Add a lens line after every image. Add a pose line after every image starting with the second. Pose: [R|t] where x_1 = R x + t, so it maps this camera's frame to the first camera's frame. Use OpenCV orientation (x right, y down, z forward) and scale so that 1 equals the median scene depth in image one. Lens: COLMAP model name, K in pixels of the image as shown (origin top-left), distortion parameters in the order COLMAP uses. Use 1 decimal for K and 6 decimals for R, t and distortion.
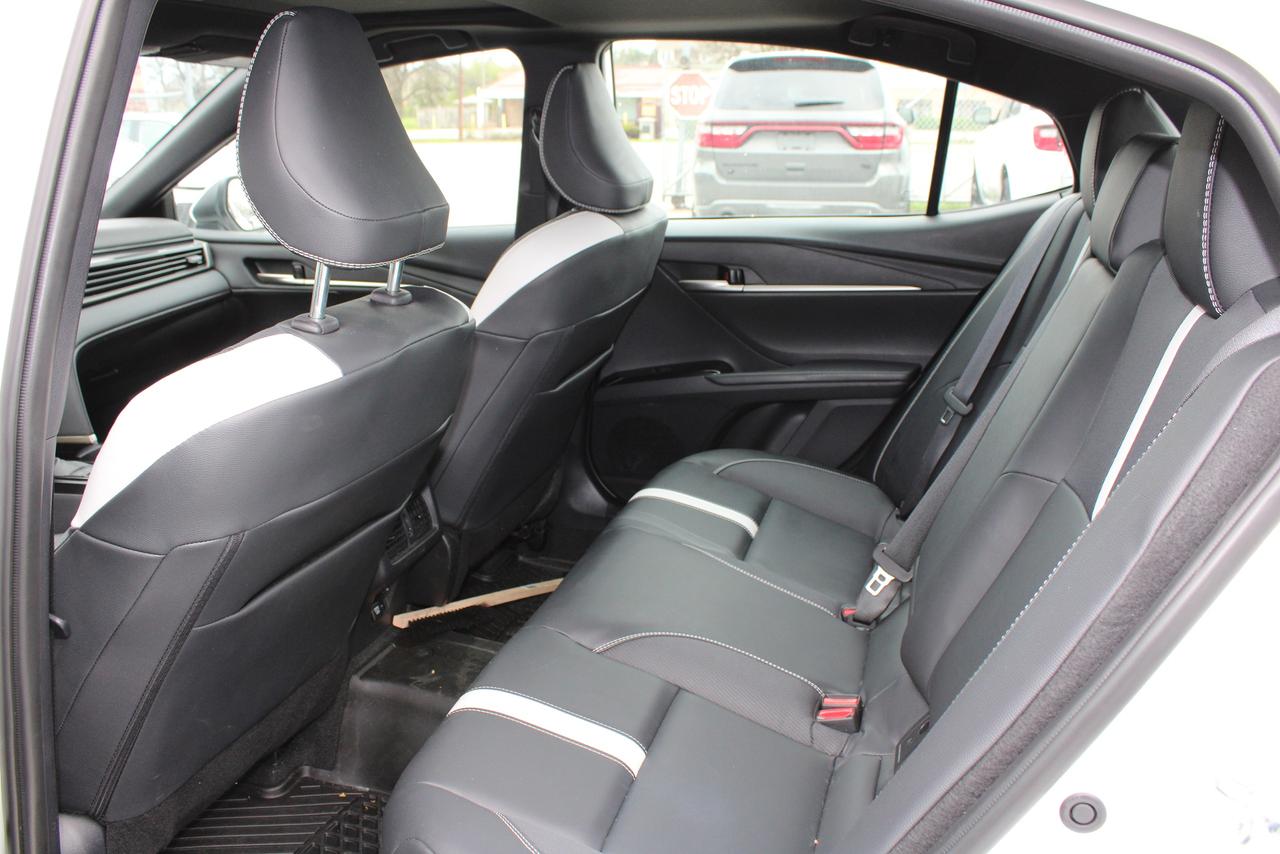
lens RADIAL K [[1124.0, 0, 640.0], [0, 1124.0, 429.4], [0, 0, 1]] dist [-0.117236, 0.026463]
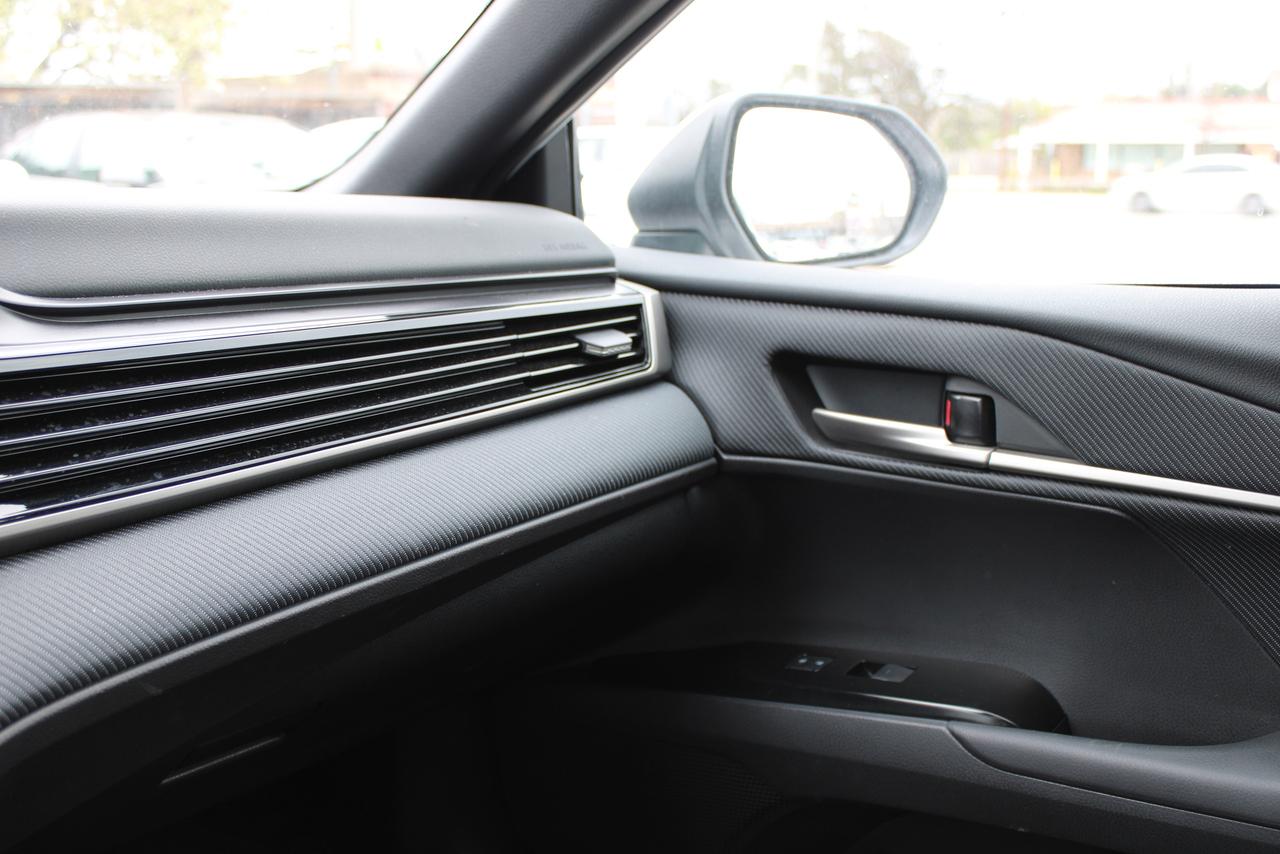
lens RADIAL K [[1368.0, 0, 643.2], [0, 1368.0, 429.6], [0, 0, 1]] dist [-0.086833, 0.000000]
pose [[0.920959, 0.084634, -0.380358, -0.073186], [-0.115737, 0.991489, -0.059616, -0.031741], [0.372075, 0.098925, 0.922916, 0.191280]]
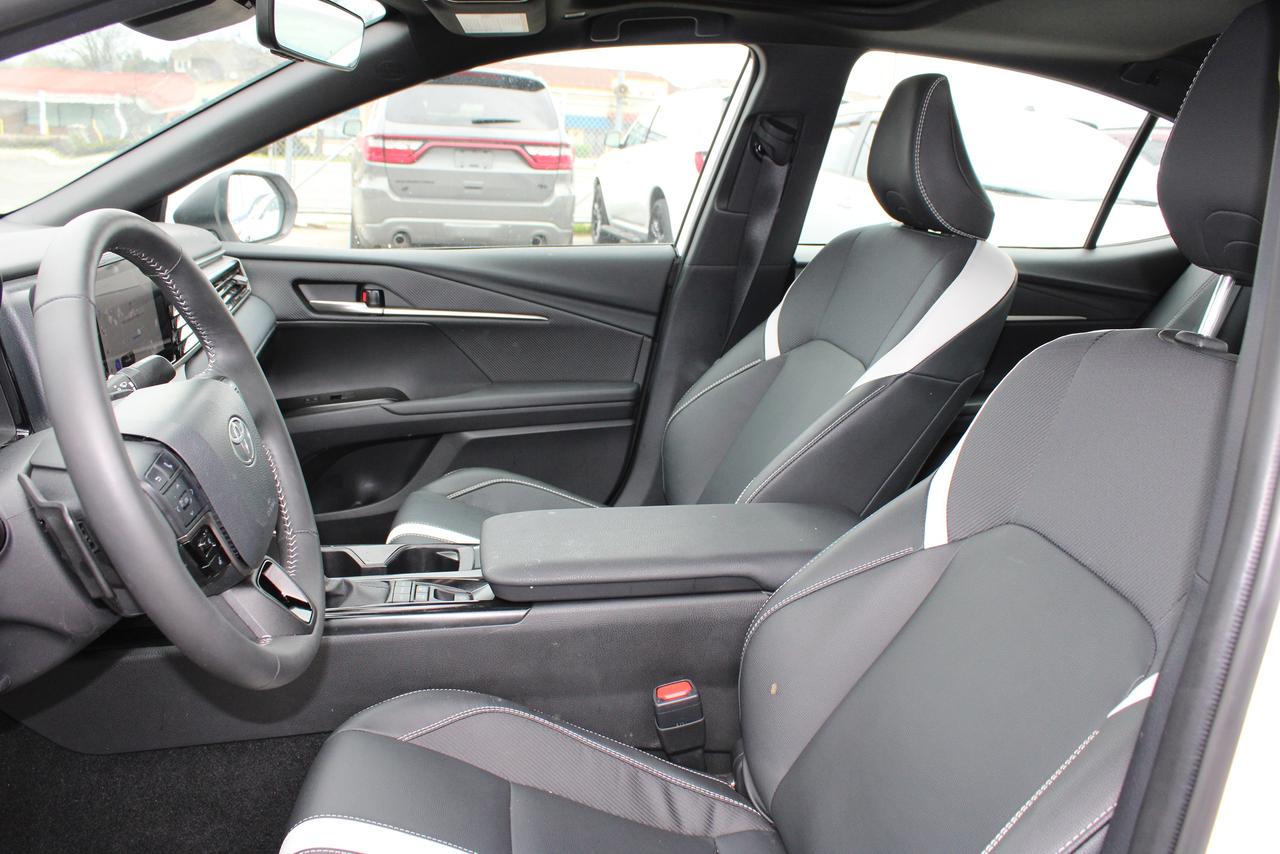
lens RADIAL K [[1124.0, 0, 632.0], [0, 1124.0, 421.8], [0, 0, 1]] dist [-0.117236, 0.026463]
pose [[0.915600, -0.046301, 0.399416, -0.131590], [0.055831, 0.998365, -0.012252, -0.010531], [-0.398195, 0.033518, 0.916688, 0.063113]]
